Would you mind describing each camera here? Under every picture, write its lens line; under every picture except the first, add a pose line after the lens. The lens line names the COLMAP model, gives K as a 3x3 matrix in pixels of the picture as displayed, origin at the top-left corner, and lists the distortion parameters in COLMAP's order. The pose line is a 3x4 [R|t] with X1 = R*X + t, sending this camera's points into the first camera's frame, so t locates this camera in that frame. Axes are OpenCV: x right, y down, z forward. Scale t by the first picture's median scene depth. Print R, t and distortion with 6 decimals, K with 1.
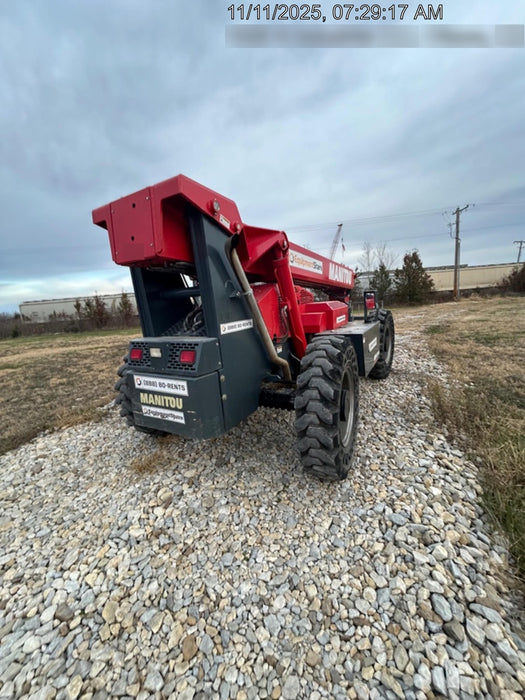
lens RADIAL K [[280.3, 0, 262.9], [0, 280.3, 345.4], [0, 0, 1]] dist [-0.001340, -0.000178]
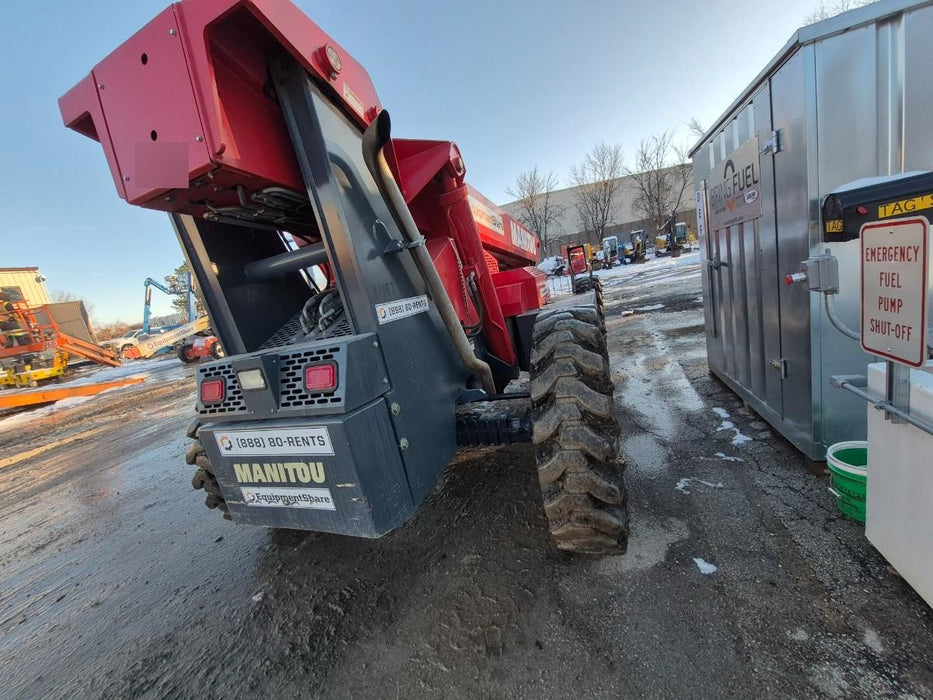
lens RADIAL K [[365.7, 0, 457.3], [0, 365.7, 358.1], [0, 0, 1]] dist [0.001826, 0.000092]
pose [[0.979943, -0.151873, 0.129018, -0.102877], [0.150887, 0.988397, 0.017446, 0.030662], [-0.130170, 0.002371, 0.991489, 0.306842]]
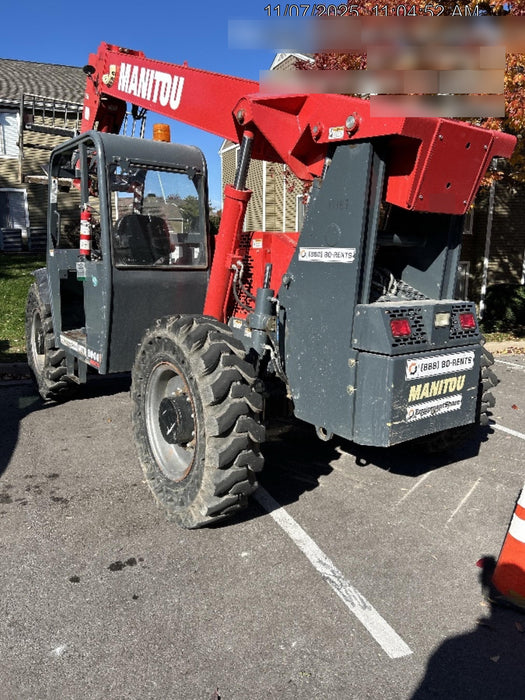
lens RADIAL K [[519.6, 0, 255.6], [0, 519.6, 344.6], [0, 0, 1]] dist [0.023235, -0.001887]
pose [[0.424896, -0.070234, 0.902513, -1.751144], [0.101977, 0.994353, 0.029371, 0.001742], [-0.899480, 0.079556, 0.429659, 0.841609]]
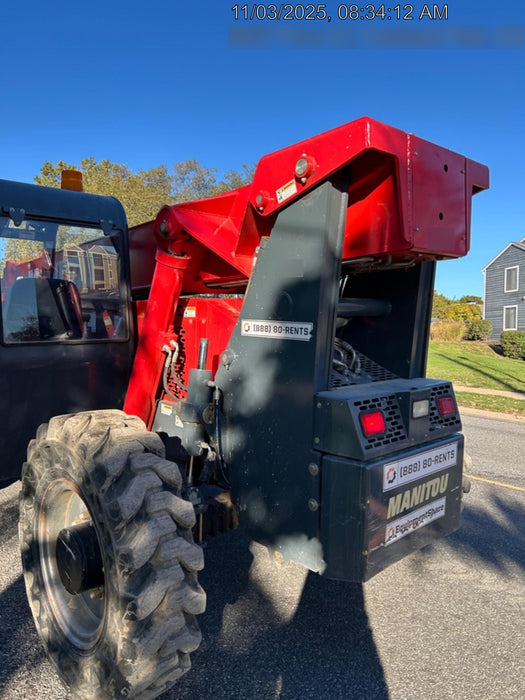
lens RADIAL K [[519.6, 0, 255.6], [0, 519.6, 344.6], [0, 0, 1]] dist [0.023235, -0.001887]
pose [[0.314948, 0.006031, 0.949090, -1.474641], [0.124804, 0.991034, -0.047712, -0.094056], [-0.940868, 0.133477, 0.311371, 0.945985]]
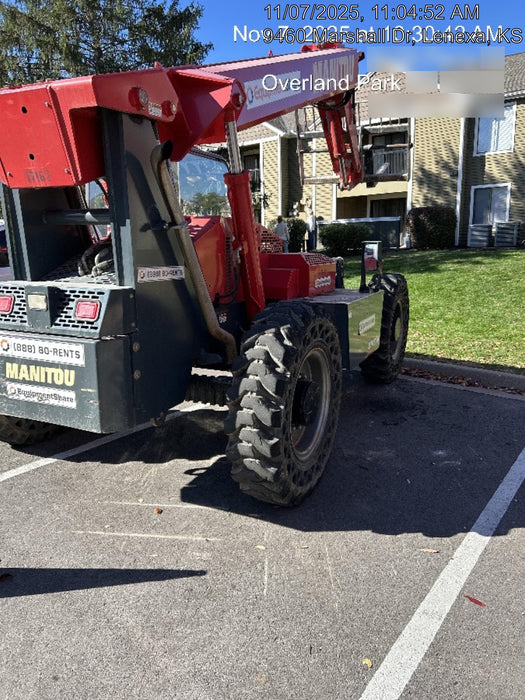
lens RADIAL K [[519.6, 0, 255.6], [0, 519.6, 344.6], [0, 0, 1]] dist [0.023235, -0.001887]
pose [[0.991992, 0.063495, 0.109181, 0.008345], [-0.065252, 0.997789, 0.012585, 0.076623], [-0.108141, -0.019609, 0.993942, -0.299119]]
